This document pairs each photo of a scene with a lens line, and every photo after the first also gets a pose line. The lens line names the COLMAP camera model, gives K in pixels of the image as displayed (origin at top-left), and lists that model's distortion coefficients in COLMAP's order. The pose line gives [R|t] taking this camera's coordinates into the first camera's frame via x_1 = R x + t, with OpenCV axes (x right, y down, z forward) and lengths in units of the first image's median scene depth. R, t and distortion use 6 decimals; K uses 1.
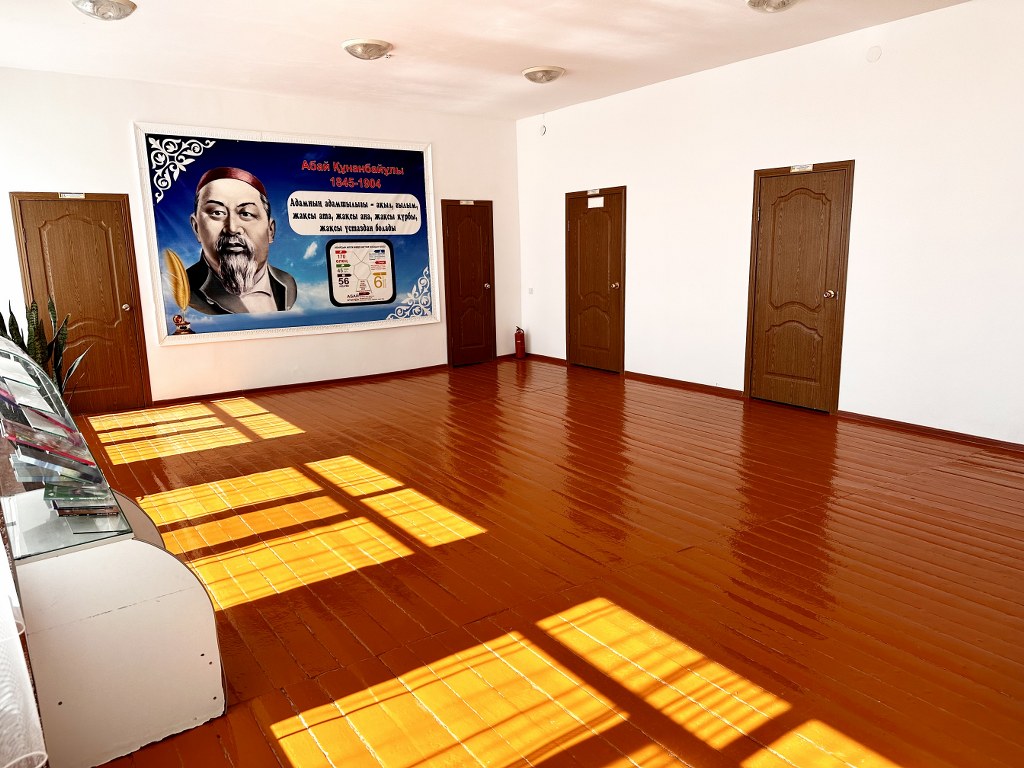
lens RADIAL K [[723.8, 0, 510.8], [0, 723.8, 380.4], [0, 0, 1]] dist [0.040946, -0.015043]
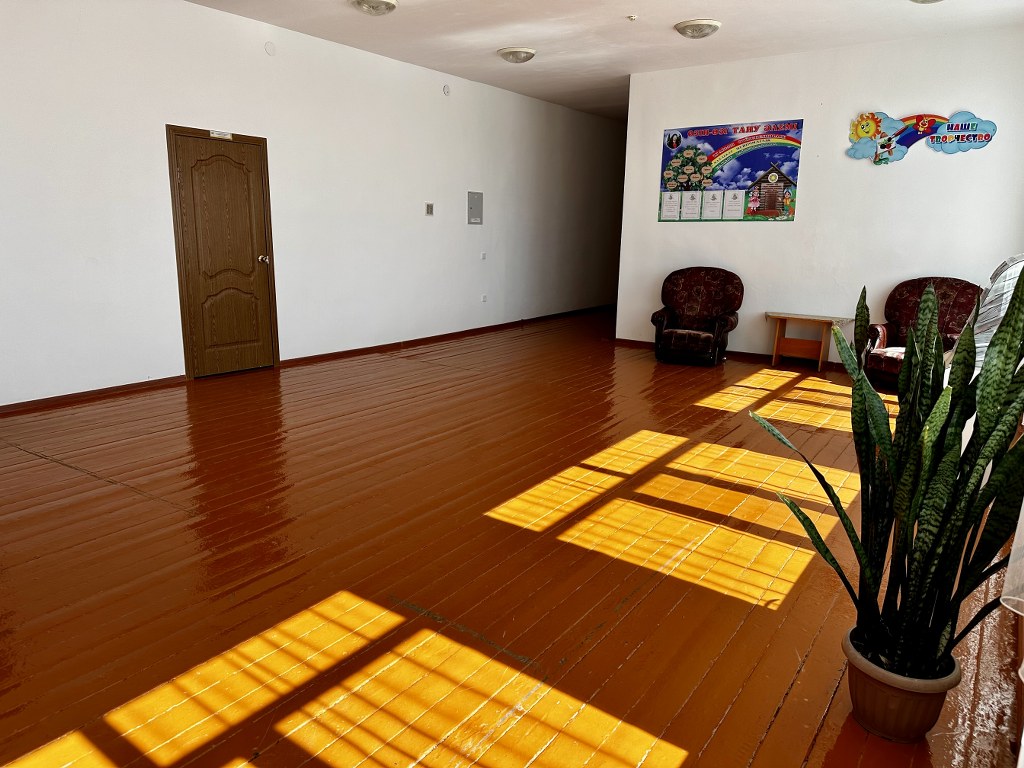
lens RADIAL K [[723.8, 0, 508.7], [0, 723.8, 386.7], [0, 0, 1]] dist [0.040946, -0.015043]
pose [[-0.340705, -0.194712, 0.919787, -0.876423], [0.160493, 0.951914, 0.260962, -0.191733], [-0.926370, 0.236531, -0.293072, 1.214724]]
